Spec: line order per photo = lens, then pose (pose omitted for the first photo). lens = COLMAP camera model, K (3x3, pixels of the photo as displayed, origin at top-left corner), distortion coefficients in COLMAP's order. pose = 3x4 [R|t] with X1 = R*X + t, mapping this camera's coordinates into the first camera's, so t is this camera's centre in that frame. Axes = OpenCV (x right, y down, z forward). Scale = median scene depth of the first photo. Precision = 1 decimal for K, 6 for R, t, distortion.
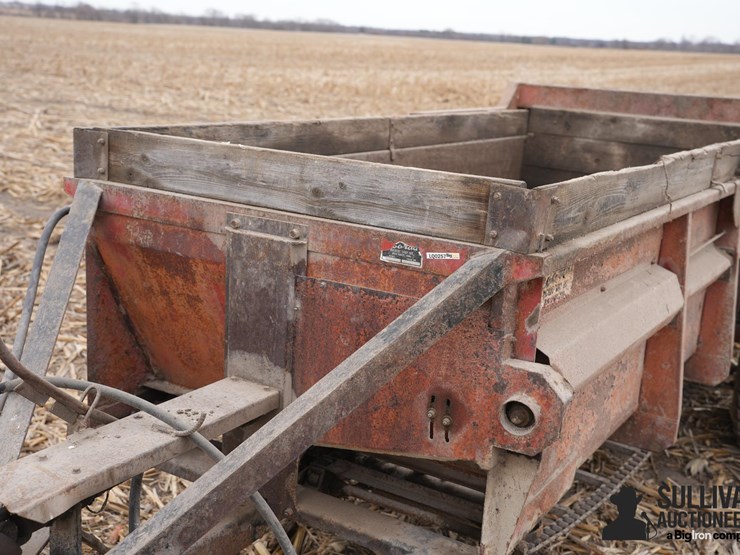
lens RADIAL K [[896.2, 0, 370.0], [0, 896.2, 277.5], [0, 0, 1]] dist [0.094374, -0.010641]
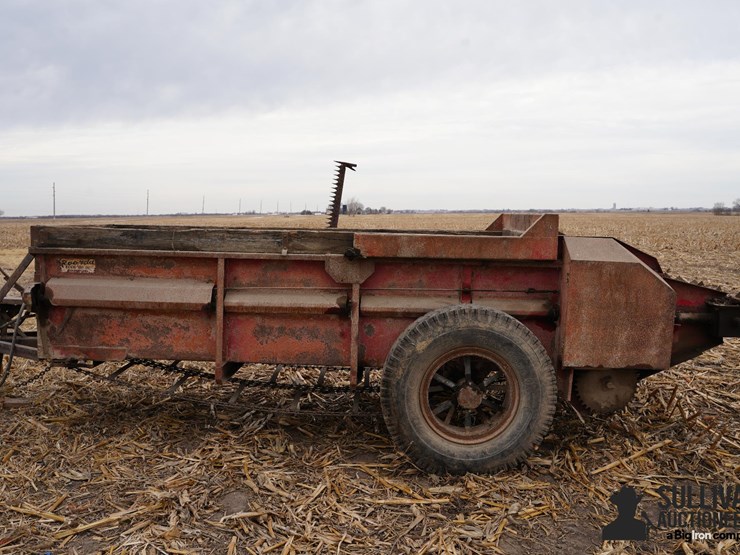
lens RADIAL K [[671.0, 0, 370.0], [0, 671.0, 277.5], [0, 0, 1]] dist [-0.096334, 0.071055]
pose [[0.501124, 0.024412, -0.865031, 2.291676], [-0.192531, 0.977694, -0.083944, 0.038148], [0.843686, 0.208611, 0.494646, 0.711362]]
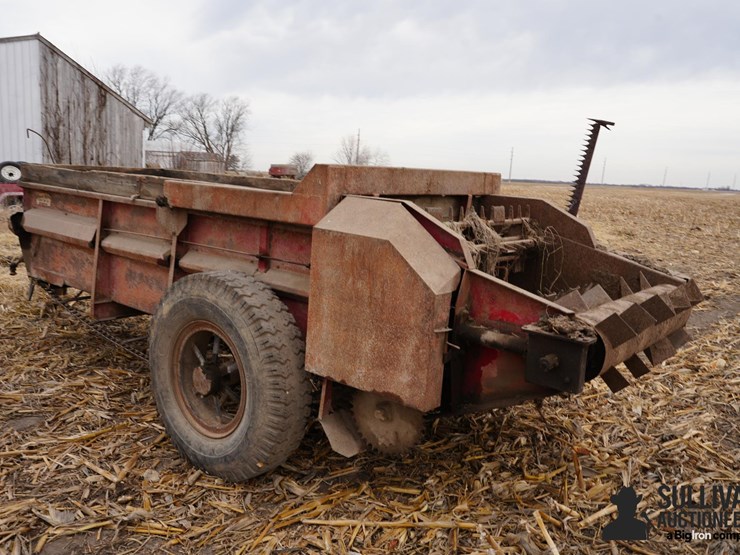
lens RADIAL K [[683.3, 0, 370.0], [0, 683.3, 277.5], [0, 0, 1]] dist [-0.065086, 0.008760]
pose [[-0.128250, 0.089015, -0.987739, 2.321736], [-0.304340, 0.944376, 0.124623, -0.362530], [0.943890, 0.316592, -0.094026, 2.277398]]
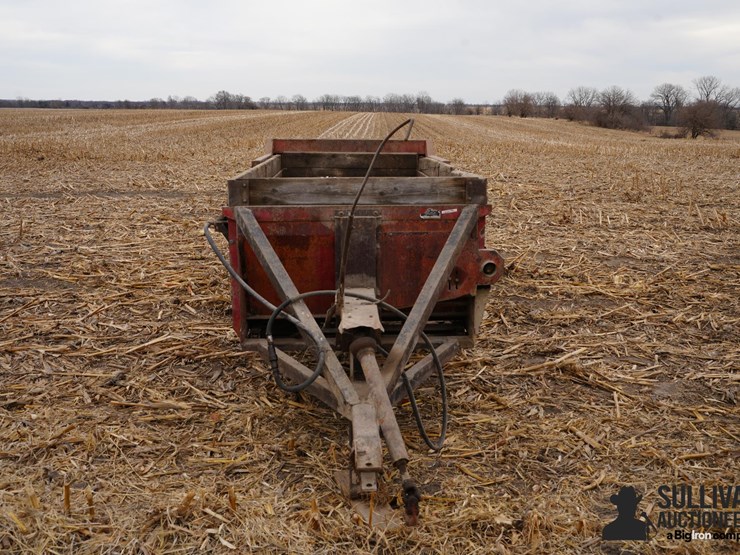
lens RADIAL K [[711.1, 0, 370.0], [0, 711.1, 277.5], [0, 0, 1]] dist [-0.080056, 0.124001]
pose [[0.831806, -0.175998, 0.526425, -0.961951], [0.181064, 0.982557, 0.042394, 0.026560], [-0.524704, 0.060053, 0.849164, -0.423160]]
